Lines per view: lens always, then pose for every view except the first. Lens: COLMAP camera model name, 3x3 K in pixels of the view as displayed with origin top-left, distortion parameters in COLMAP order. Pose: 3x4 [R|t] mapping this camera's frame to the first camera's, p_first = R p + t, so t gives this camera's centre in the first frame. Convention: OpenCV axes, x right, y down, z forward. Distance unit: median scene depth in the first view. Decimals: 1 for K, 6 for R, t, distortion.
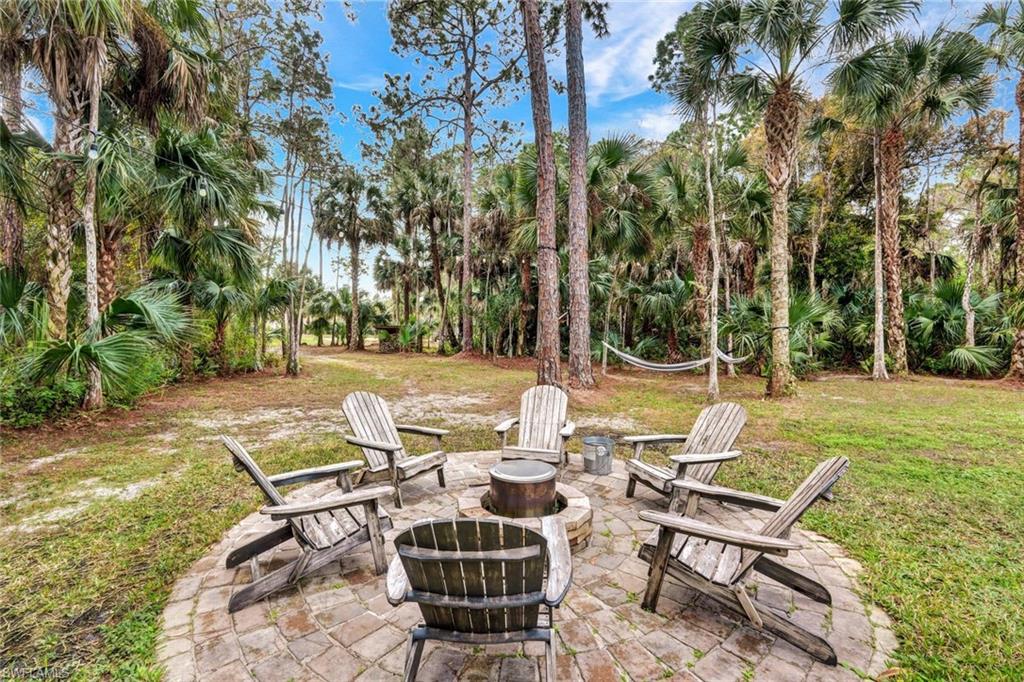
lens RADIAL K [[443.5, 0, 516.4], [0, 443.5, 337.7], [0, 0, 1]] dist [-0.001240, 0.000058]
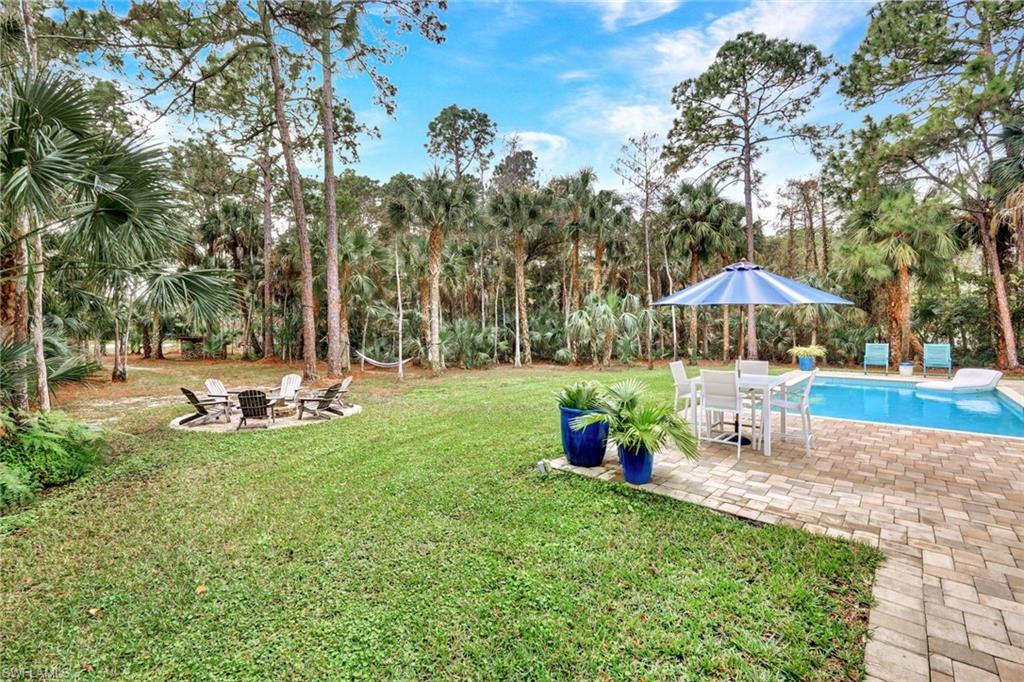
lens RADIAL K [[443.5, 0, 513.2], [0, 443.5, 338.7], [0, 0, 1]] dist [-0.001240, 0.000058]
pose [[0.930016, -0.011920, 0.367326, 0.061193], [0.010473, 0.999928, 0.005933, -0.019274], [-0.367371, -0.001671, 0.930073, -0.363949]]
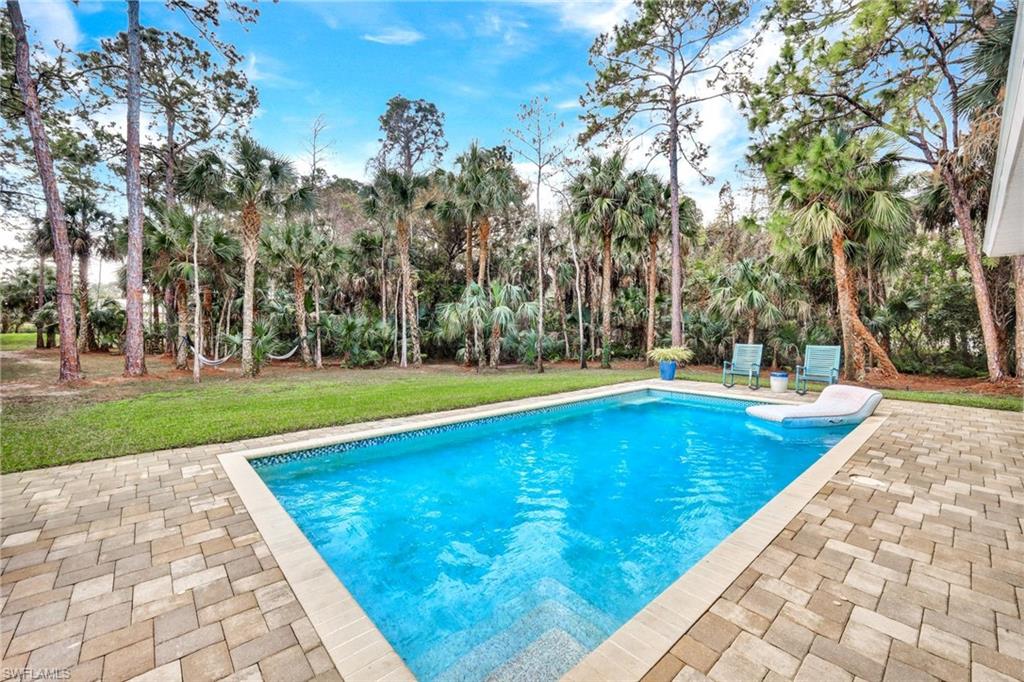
lens RADIAL K [[410.7, 0, 518.2], [0, 410.7, 338.0], [0, 0, 1]] dist [-0.003618, 0.000180]
pose [[0.963770, -0.006199, 0.266662, 0.416474], [0.004363, 0.999963, 0.007476, -0.014067], [-0.266699, -0.006042, 0.963761, -0.306888]]
